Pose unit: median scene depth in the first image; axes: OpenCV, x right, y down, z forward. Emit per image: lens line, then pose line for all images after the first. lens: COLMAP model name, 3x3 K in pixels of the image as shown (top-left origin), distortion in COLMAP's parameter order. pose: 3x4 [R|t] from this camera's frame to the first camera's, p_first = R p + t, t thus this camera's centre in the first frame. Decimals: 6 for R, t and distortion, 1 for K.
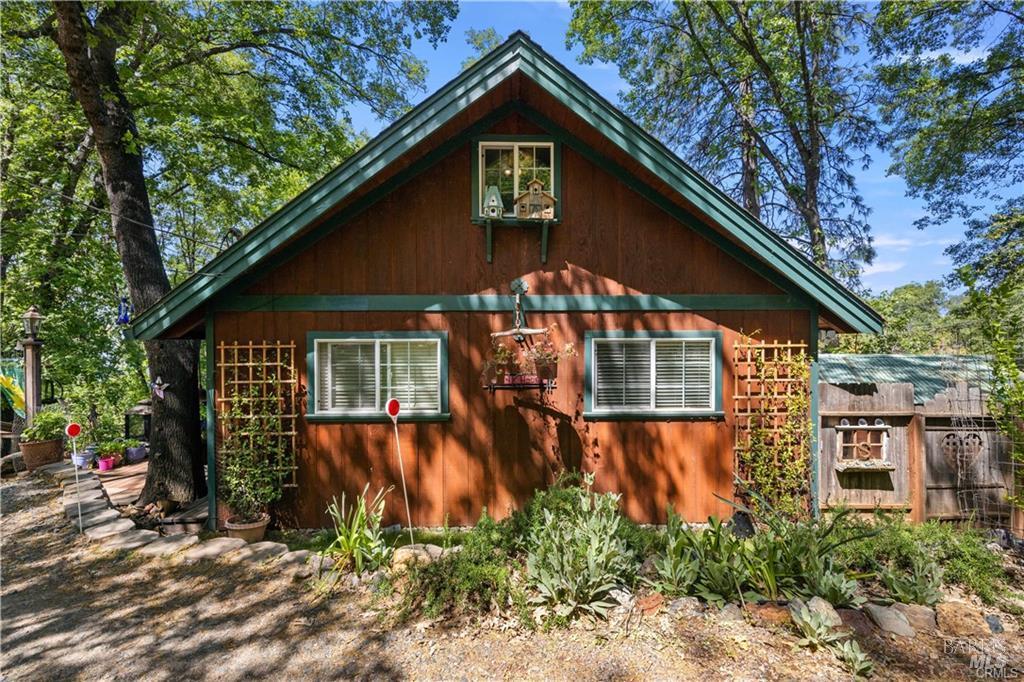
lens RADIAL K [[443.0, 0, 517.2], [0, 443.0, 334.6], [0, 0, 1]] dist [0.001094, -0.000135]
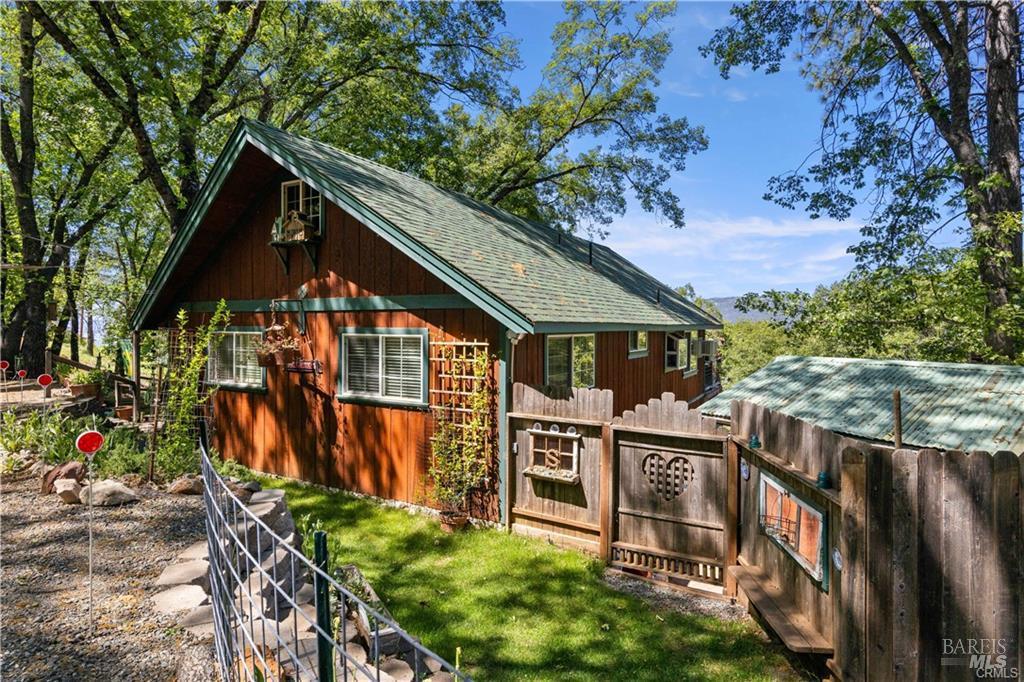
lens RADIAL K [[537.0, 0, 513.5], [0, 537.0, 338.0], [0, 0, 1]] dist [-0.000612, -0.001035]
pose [[0.857527, 0.019538, -0.514067, 1.305697], [-0.010285, 0.999730, 0.020841, -0.014619], [0.514336, -0.012585, 0.857497, -0.007016]]
